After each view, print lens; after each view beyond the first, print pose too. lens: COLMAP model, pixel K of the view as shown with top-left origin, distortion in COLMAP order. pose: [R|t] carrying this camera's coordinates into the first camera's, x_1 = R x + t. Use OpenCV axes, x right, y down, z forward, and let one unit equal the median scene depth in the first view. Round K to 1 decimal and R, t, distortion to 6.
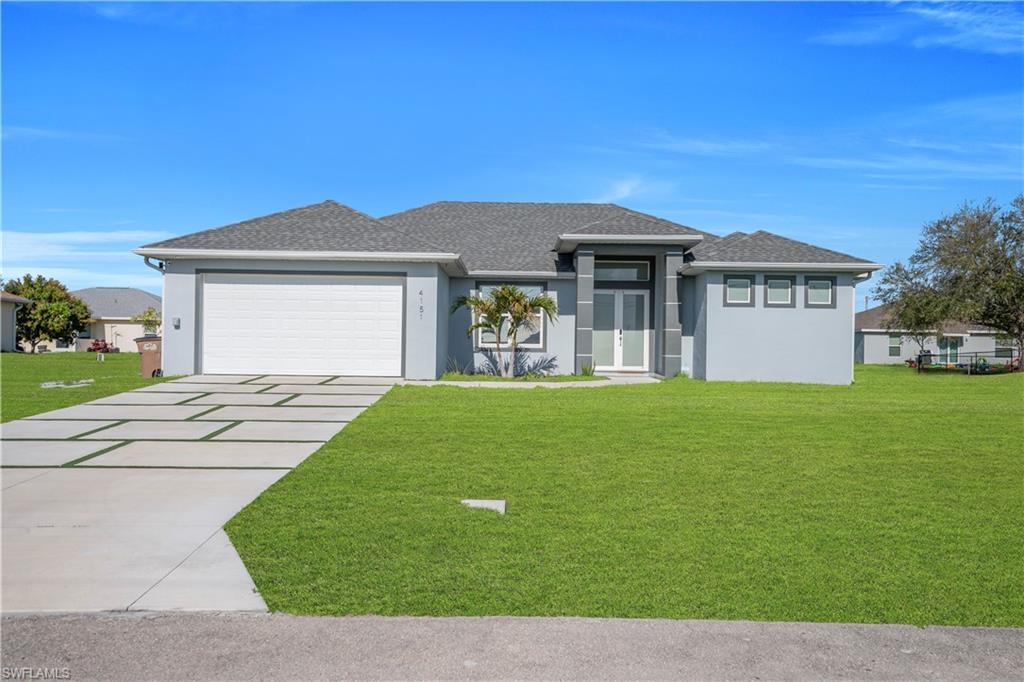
lens RADIAL K [[837.0, 0, 493.6], [0, 837.0, 353.7], [0, 0, 1]] dist [0.056059, -0.000349]
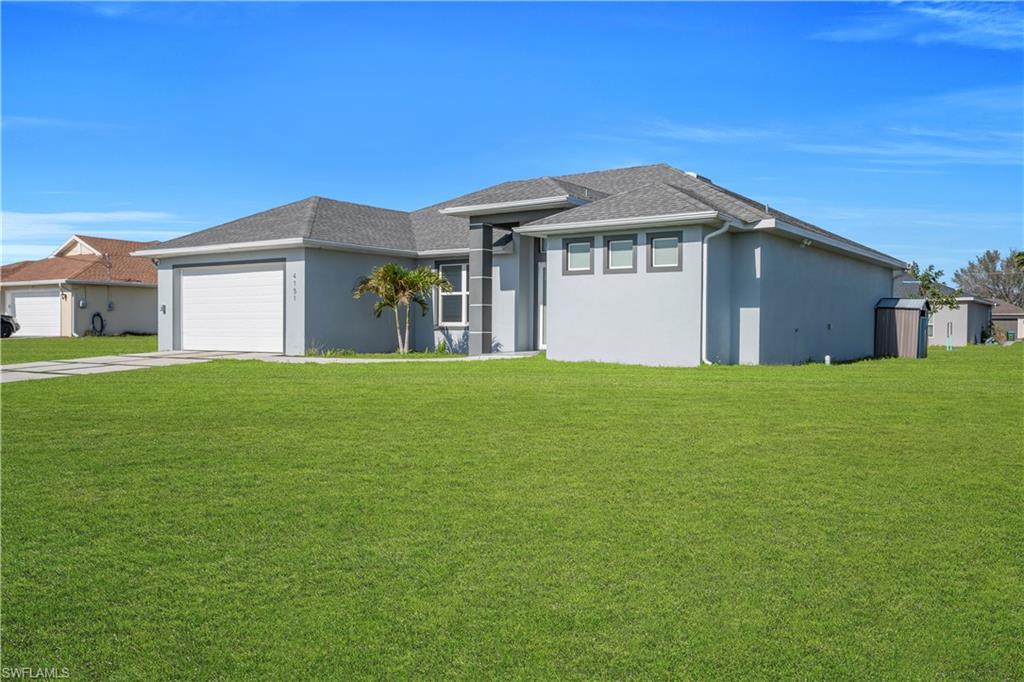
lens RADIAL K [[837.0, 0, 513.7], [0, 837.0, 342.6], [0, 0, 1]] dist [0.056059, -0.000349]
pose [[0.819382, -0.001572, -0.573246, 0.697368], [0.005962, 0.999966, 0.005780, 0.007955], [0.573218, -0.008153, 0.819363, 0.248058]]
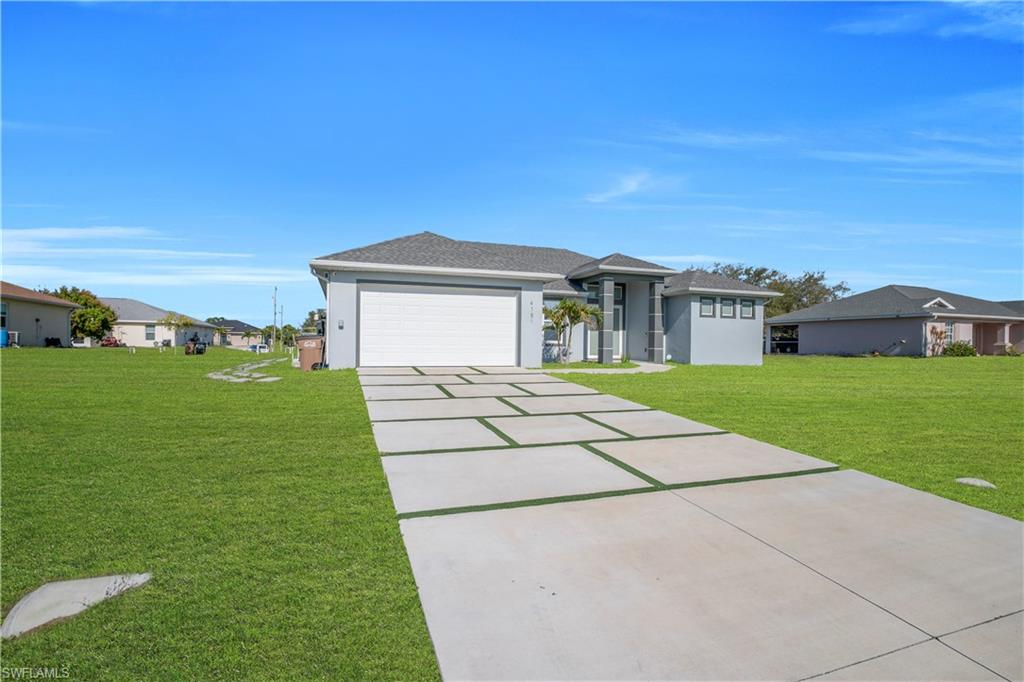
lens RADIAL K [[486.5, 0, 503.3], [0, 486.5, 368.5], [0, 0, 1]] dist [-0.017040, 0.004061]
pose [[0.948029, -0.019975, 0.317555, -0.345216], [0.004592, 0.998782, 0.049118, -0.005745], [-0.318150, -0.045108, 0.946967, 0.246845]]
